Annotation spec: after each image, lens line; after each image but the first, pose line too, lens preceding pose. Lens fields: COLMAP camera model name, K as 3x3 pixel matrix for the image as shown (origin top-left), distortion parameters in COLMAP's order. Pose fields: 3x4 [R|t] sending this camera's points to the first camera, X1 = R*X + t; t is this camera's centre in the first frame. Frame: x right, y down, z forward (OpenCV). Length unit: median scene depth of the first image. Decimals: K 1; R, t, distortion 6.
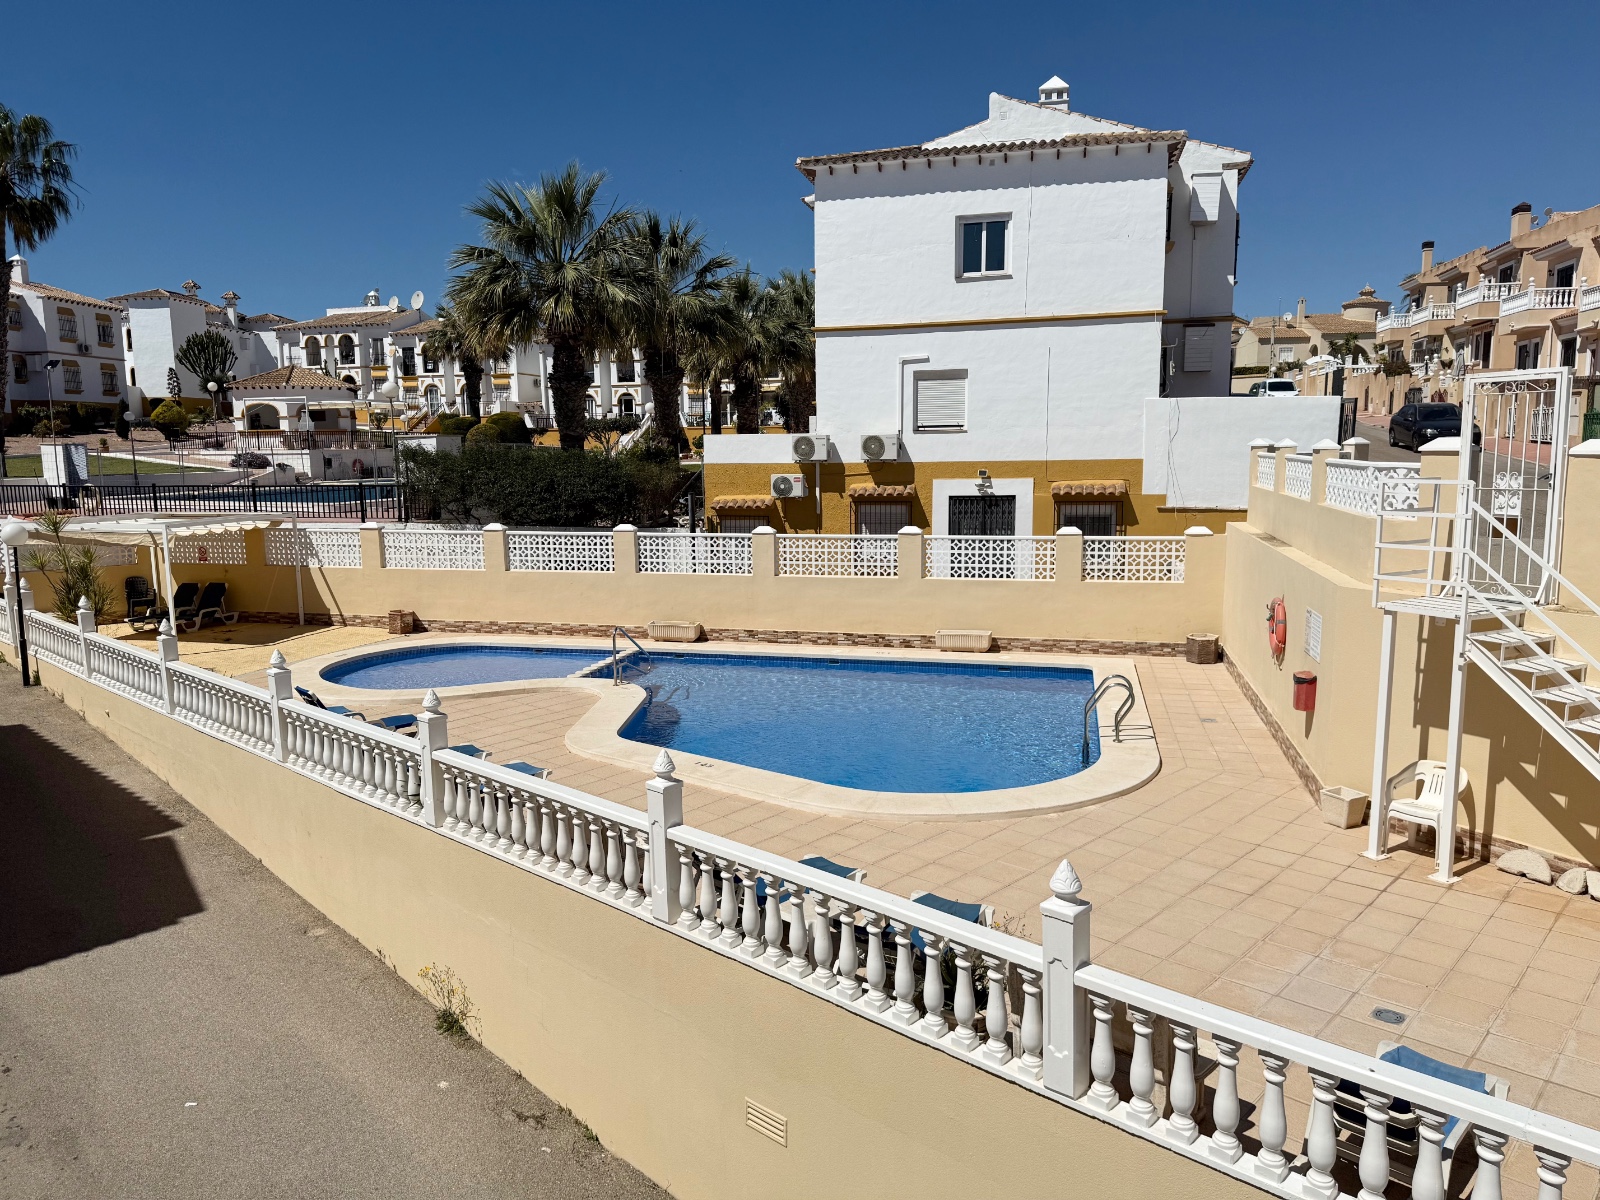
lens RADIAL K [[1128.7, 0, 800.3], [0, 1128.7, 605.5], [0, 0, 1]] dist [0.046148, -0.003150]
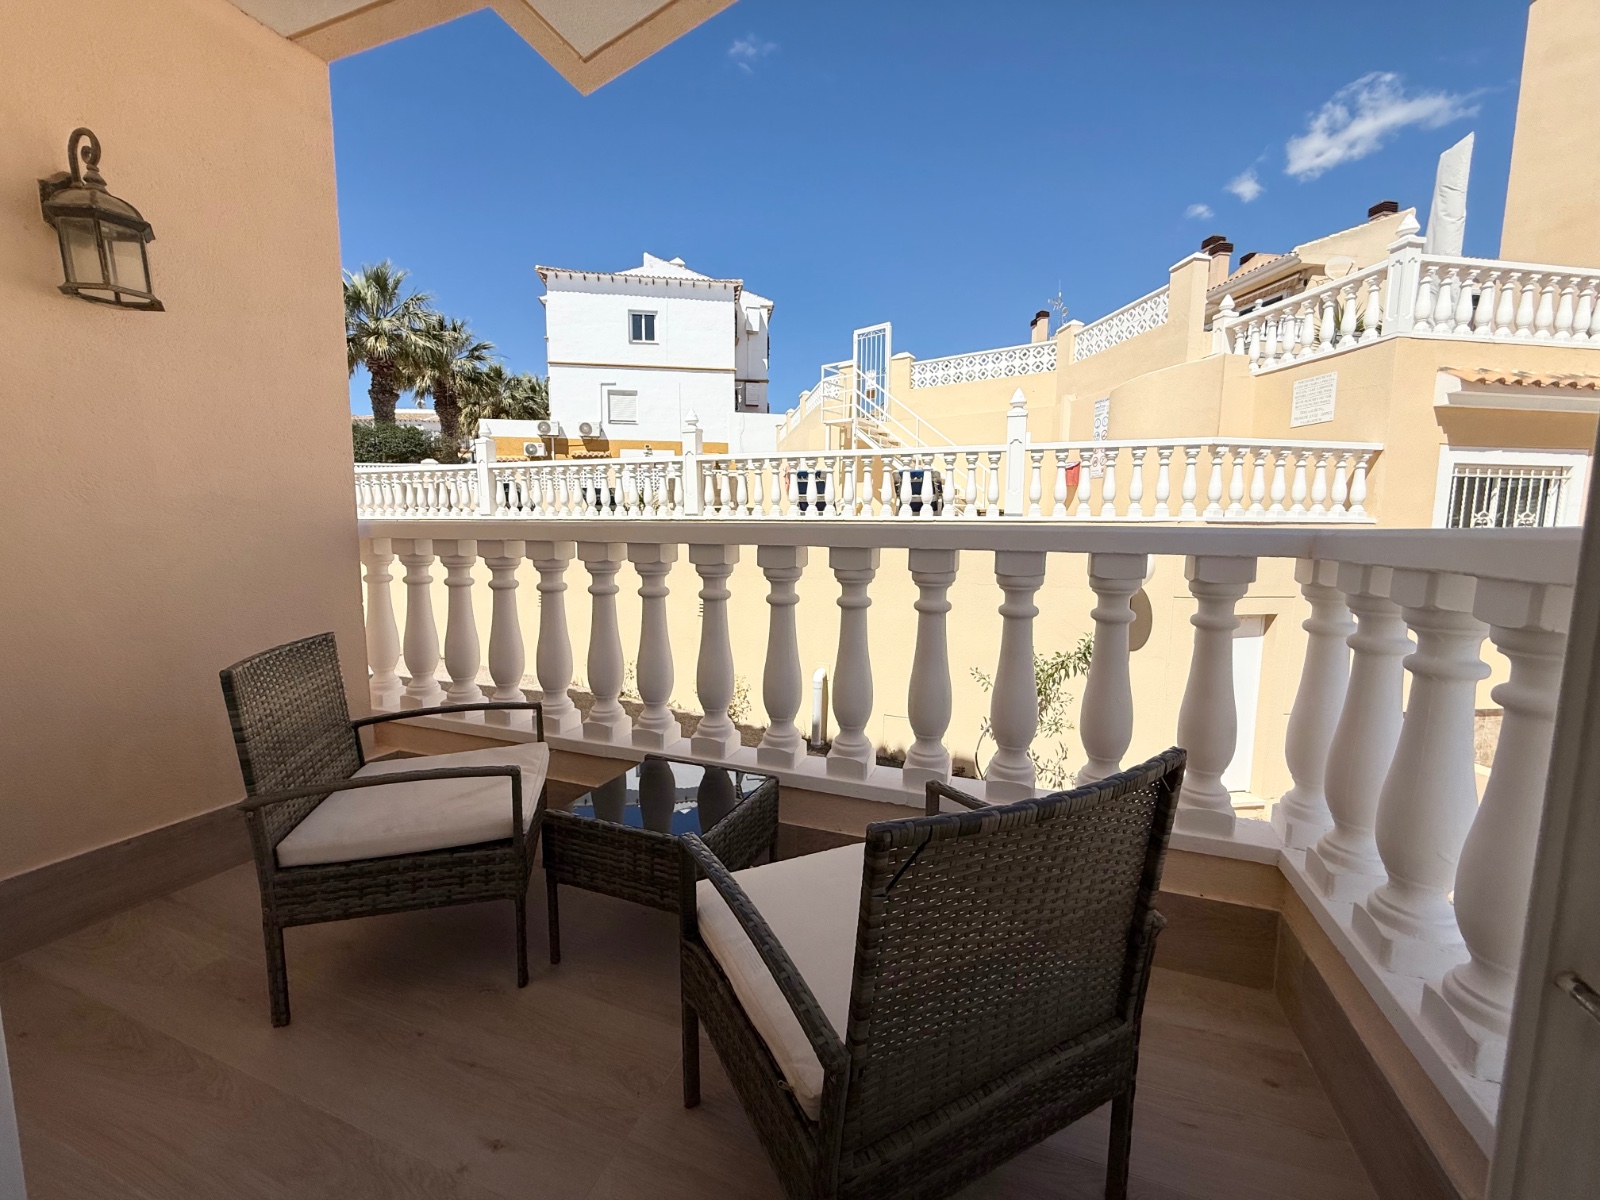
lens RADIAL K [[635.9, 0, 796.6], [0, 635.9, 598.4], [0, 0, 1]] dist [-0.002310, -0.000031]
pose [[0.924128, -0.024893, 0.381271, -0.017583], [0.033787, 0.999290, -0.016649, 0.158755], [-0.380586, 0.028268, 0.924313, -0.063971]]
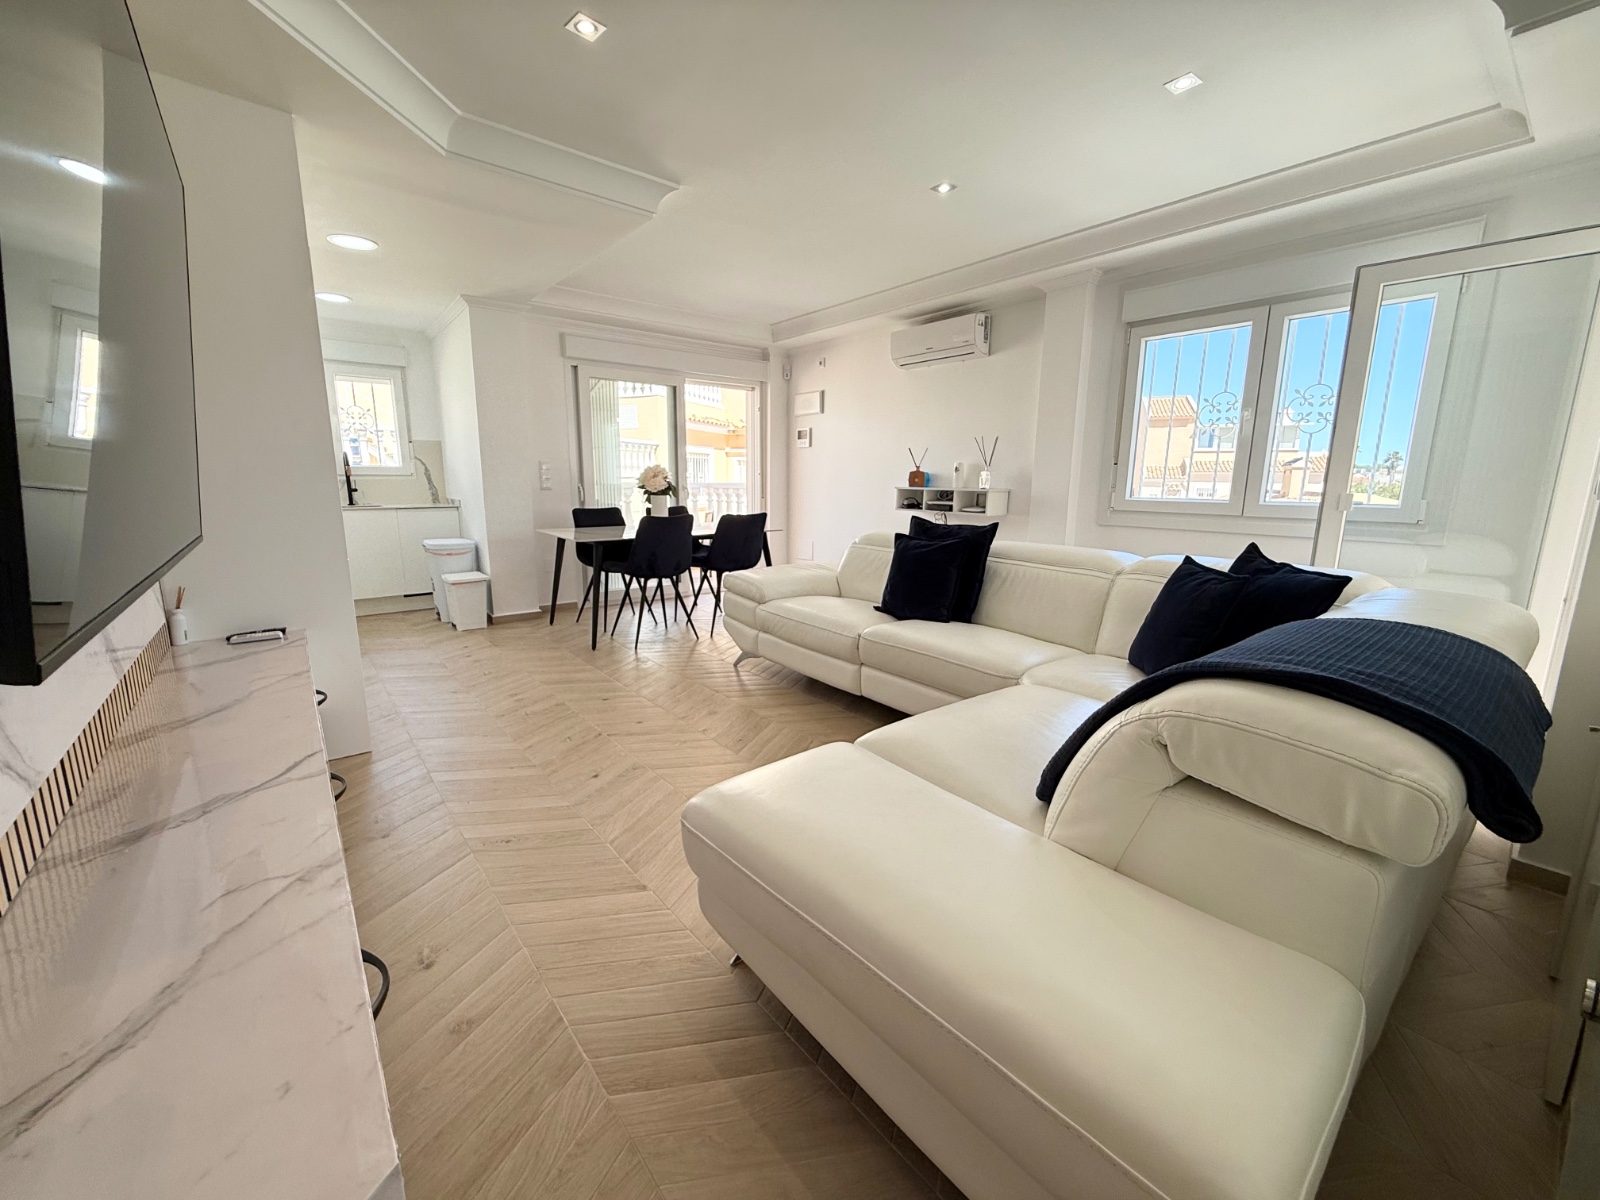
lens RADIAL K [[635.9, 0, 795.5], [0, 635.9, 600.6], [0, 0, 1]] dist [-0.002310, -0.000031]
pose [[0.137882, -0.174355, 0.974982, -0.282137], [0.126405, 0.979432, 0.157274, 0.166882], [-0.982349, 0.101557, 0.157086, -0.120102]]
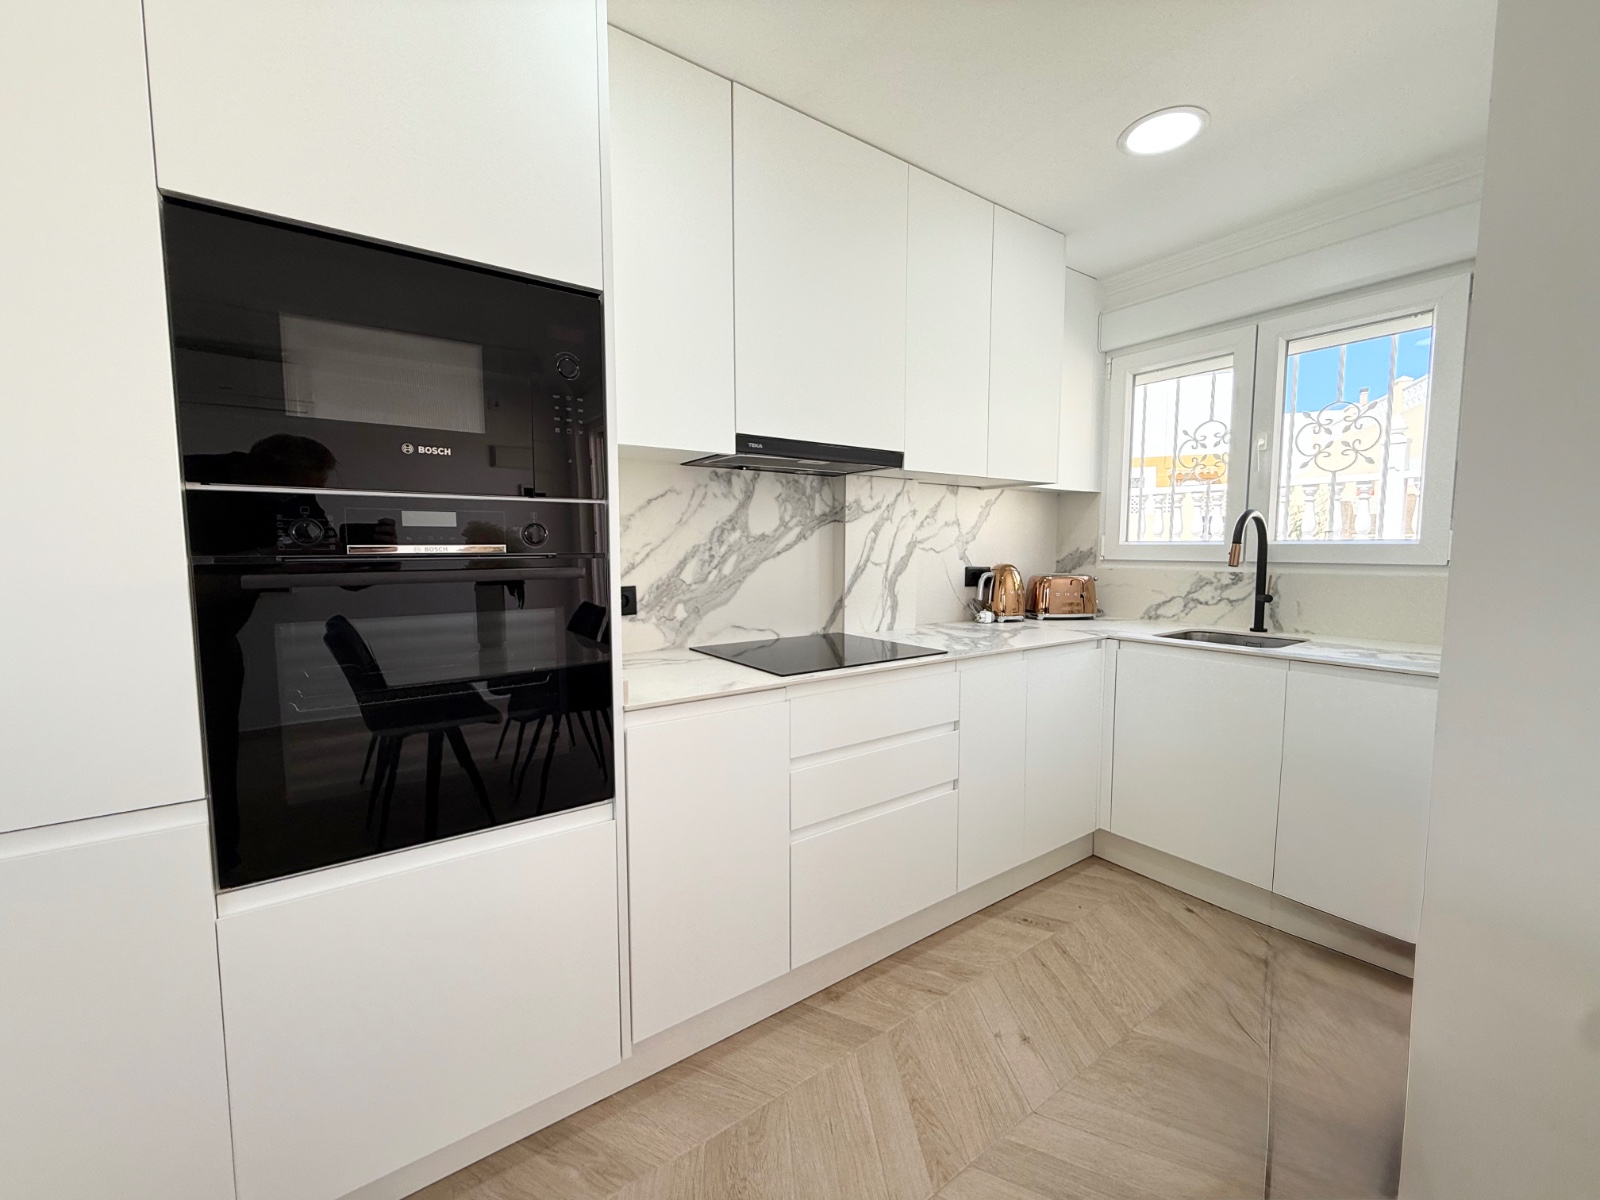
lens RADIAL K [[635.9, 0, 792.1], [0, 635.9, 597.0], [0, 0, 1]] dist [-0.002310, -0.000031]
pose [[0.977792, 0.028773, -0.207593, -0.128281], [-0.039761, 0.998009, -0.048953, 0.151739], [0.205771, 0.056120, 0.976990, -0.044712]]
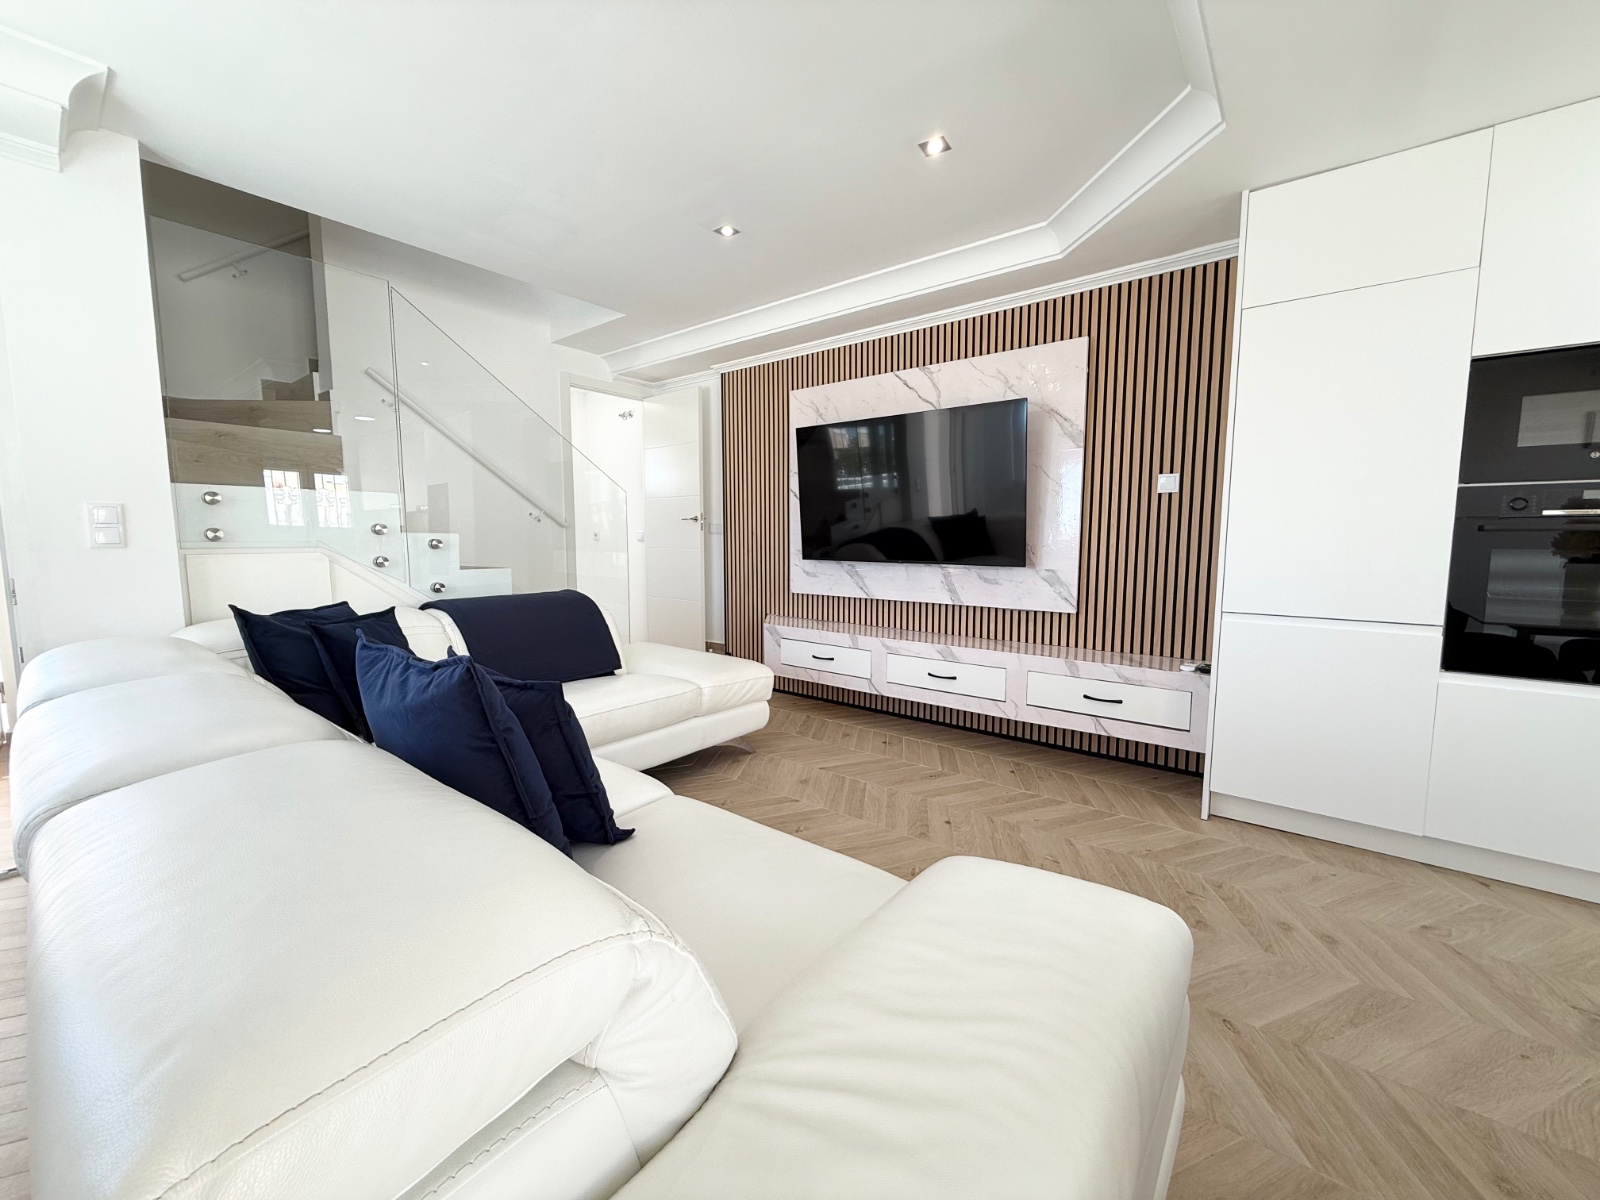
lens RADIAL K [[635.9, 0, 793.6], [0, 635.9, 597.4], [0, 0, 1]] dist [-0.002310, -0.000031]
pose [[0.072619, 0.111867, -0.991066, -0.092756], [-0.133249, 0.985870, 0.101517, 0.162631], [0.988418, 0.124687, 0.086499, -0.108488]]
